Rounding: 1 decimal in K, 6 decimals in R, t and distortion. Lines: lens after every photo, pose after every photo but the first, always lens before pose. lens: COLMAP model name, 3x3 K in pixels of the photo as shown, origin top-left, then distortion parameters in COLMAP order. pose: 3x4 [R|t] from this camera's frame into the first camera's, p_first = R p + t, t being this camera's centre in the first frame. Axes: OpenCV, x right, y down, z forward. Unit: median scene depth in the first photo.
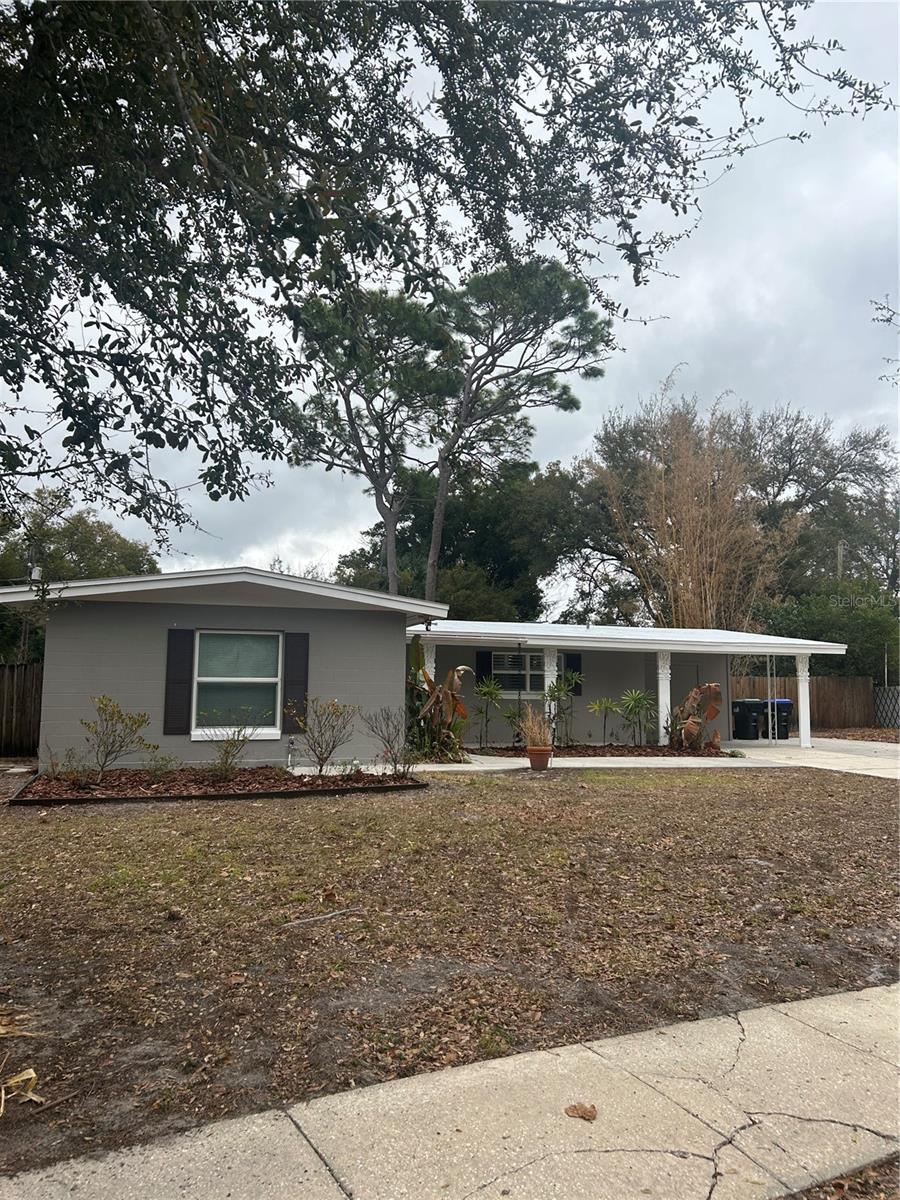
lens RADIAL K [[912.7, 0, 454.7], [0, 912.7, 601.8], [0, 0, 1]] dist [0.063752, -0.054750]
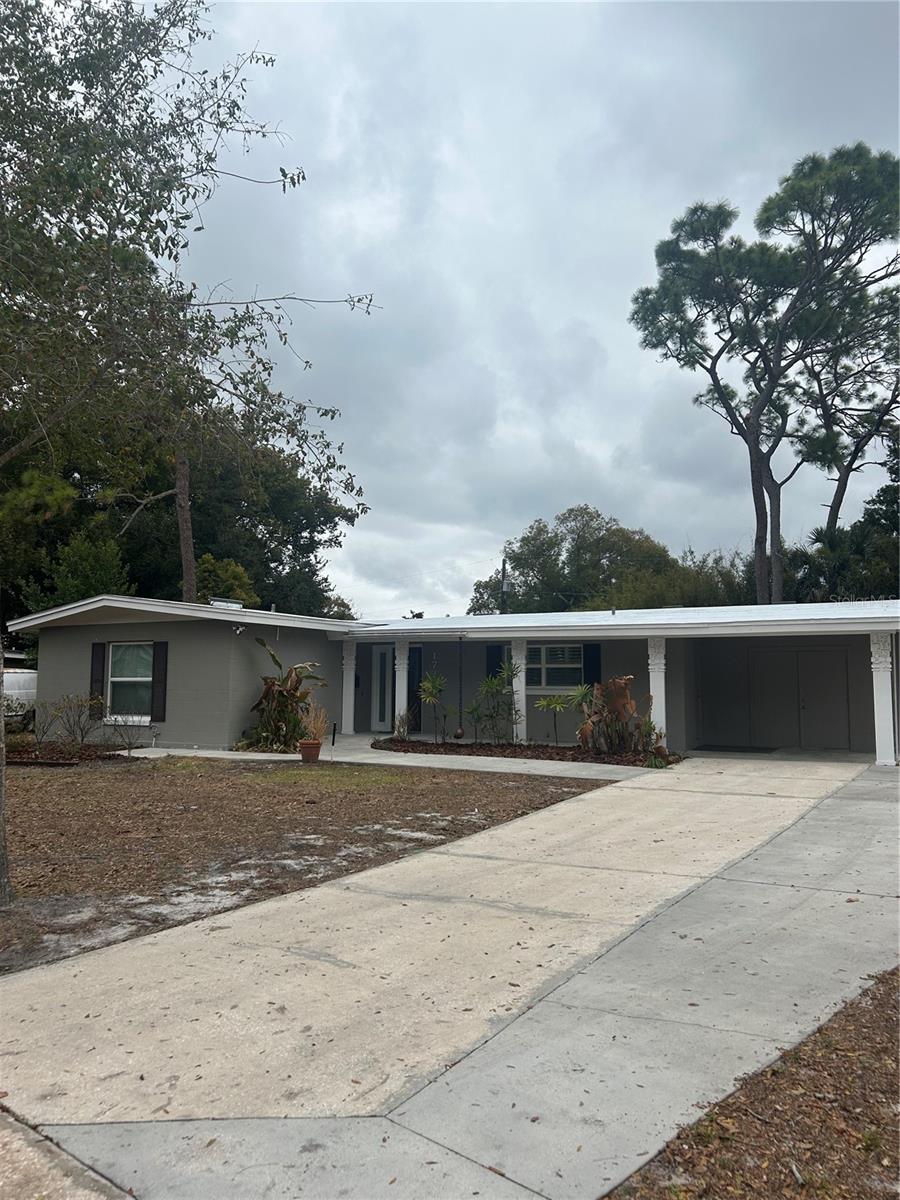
lens RADIAL K [[905.4, 0, 450.0], [0, 905.4, 600.0], [0, 0, 1]] dist [0.049449, -0.040928]
pose [[0.670085, -0.076842, -0.738296, 1.003539], [0.076447, 0.996482, -0.034330, 0.049582], [0.738337, -0.033437, 0.673603, 0.446273]]
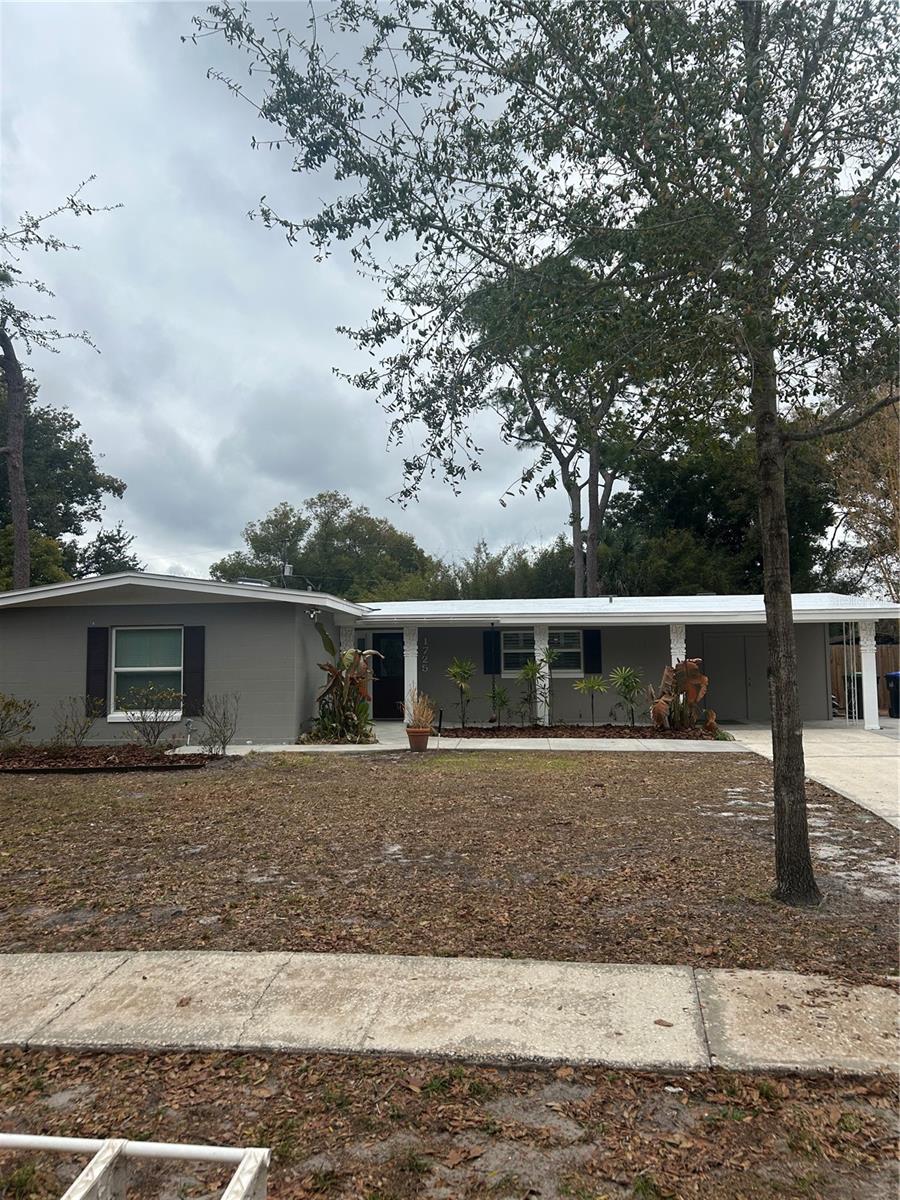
lens RADIAL K [[912.7, 0, 454.7], [0, 912.7, 601.8], [0, 0, 1]] dist [0.063752, -0.054750]
pose [[0.916778, -0.052264, -0.395963, 0.549053], [0.062159, 0.997992, 0.012189, 0.010667], [0.394531, -0.035787, 0.918186, 0.101108]]
